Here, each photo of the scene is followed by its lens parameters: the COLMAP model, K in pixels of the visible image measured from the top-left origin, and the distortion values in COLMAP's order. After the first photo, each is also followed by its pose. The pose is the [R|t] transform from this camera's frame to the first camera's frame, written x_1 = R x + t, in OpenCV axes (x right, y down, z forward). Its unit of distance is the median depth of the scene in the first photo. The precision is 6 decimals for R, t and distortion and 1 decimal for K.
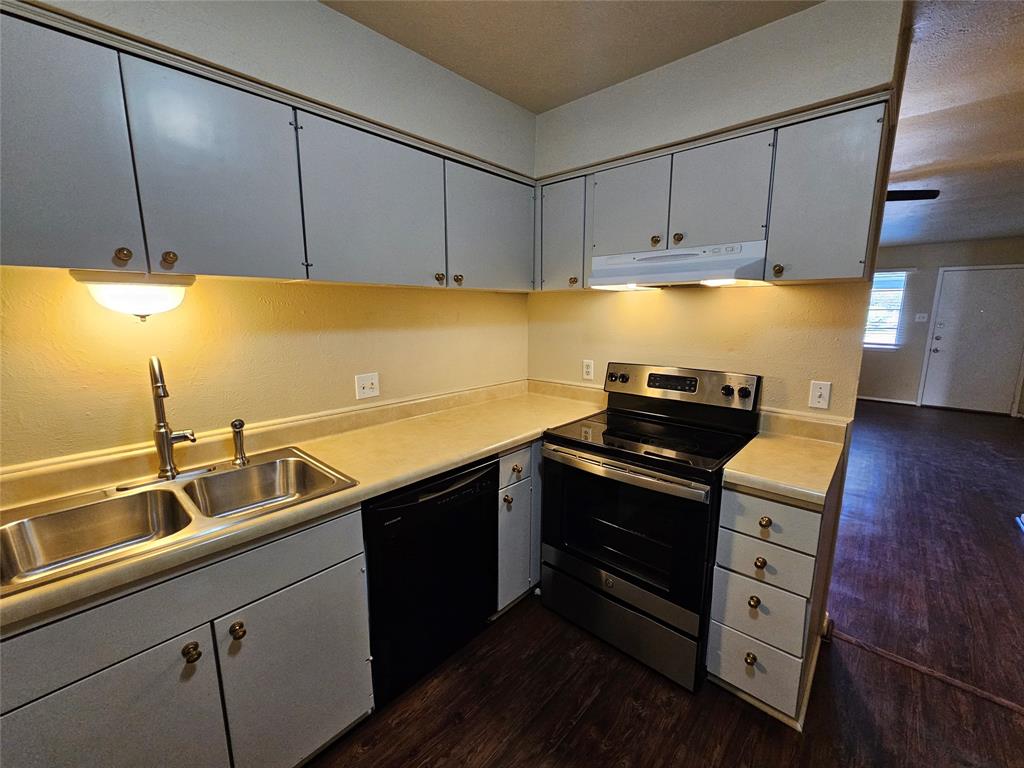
lens RADIAL K [[418.7, 0, 515.6], [0, 418.7, 384.8], [0, 0, 1]] dist [-0.001225, 0.000961]
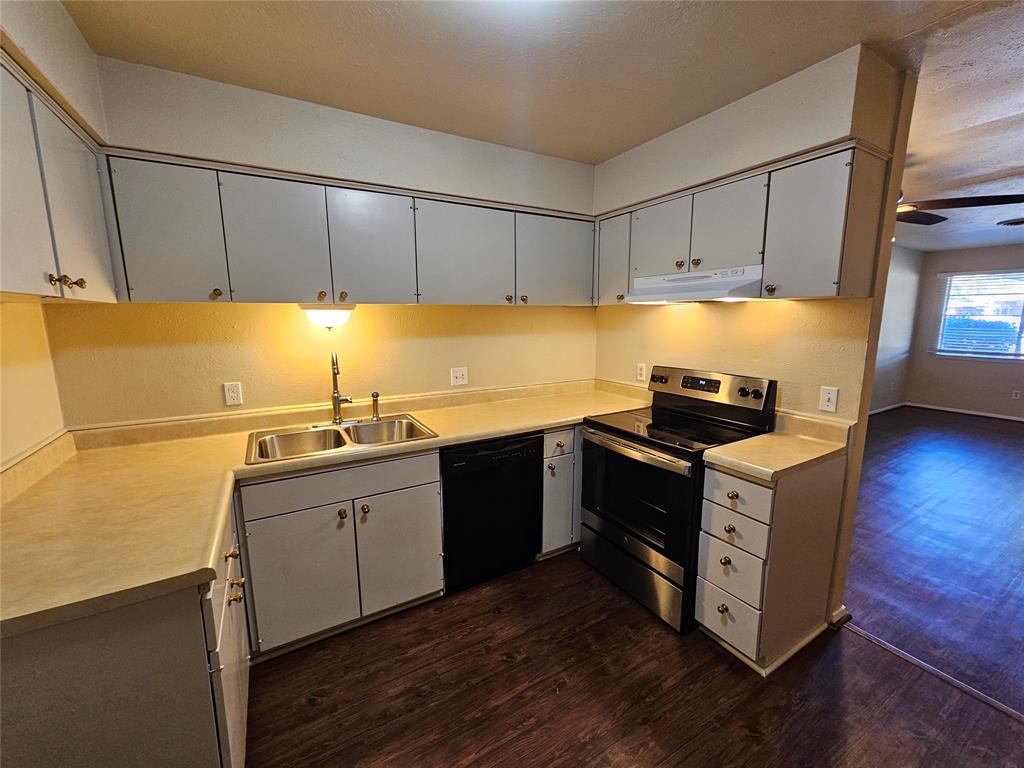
lens RADIAL K [[418.7, 0, 513.6], [0, 418.7, 387.3], [0, 0, 1]] dist [-0.001225, 0.000961]
pose [[0.951723, 0.046260, -0.303451, 0.299919], [-0.048182, 0.998838, 0.001154, 0.034793], [0.303152, 0.013523, 0.952846, -0.336539]]
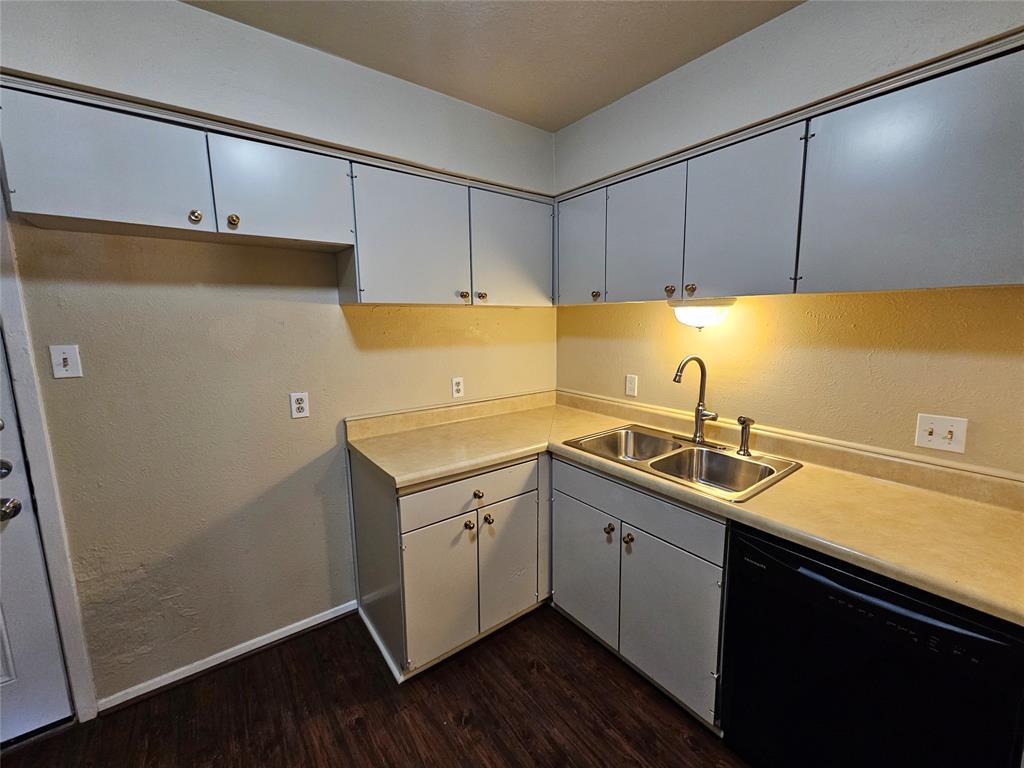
lens RADIAL K [[418.7, 0, 518.7], [0, 418.7, 384.6], [0, 0, 1]] dist [-0.001225, 0.000961]
pose [[-0.189314, 0.152469, -0.970007, 0.544357], [-0.163159, 0.969253, 0.184194, -0.110243], [0.968266, 0.193136, -0.158617, 0.524004]]
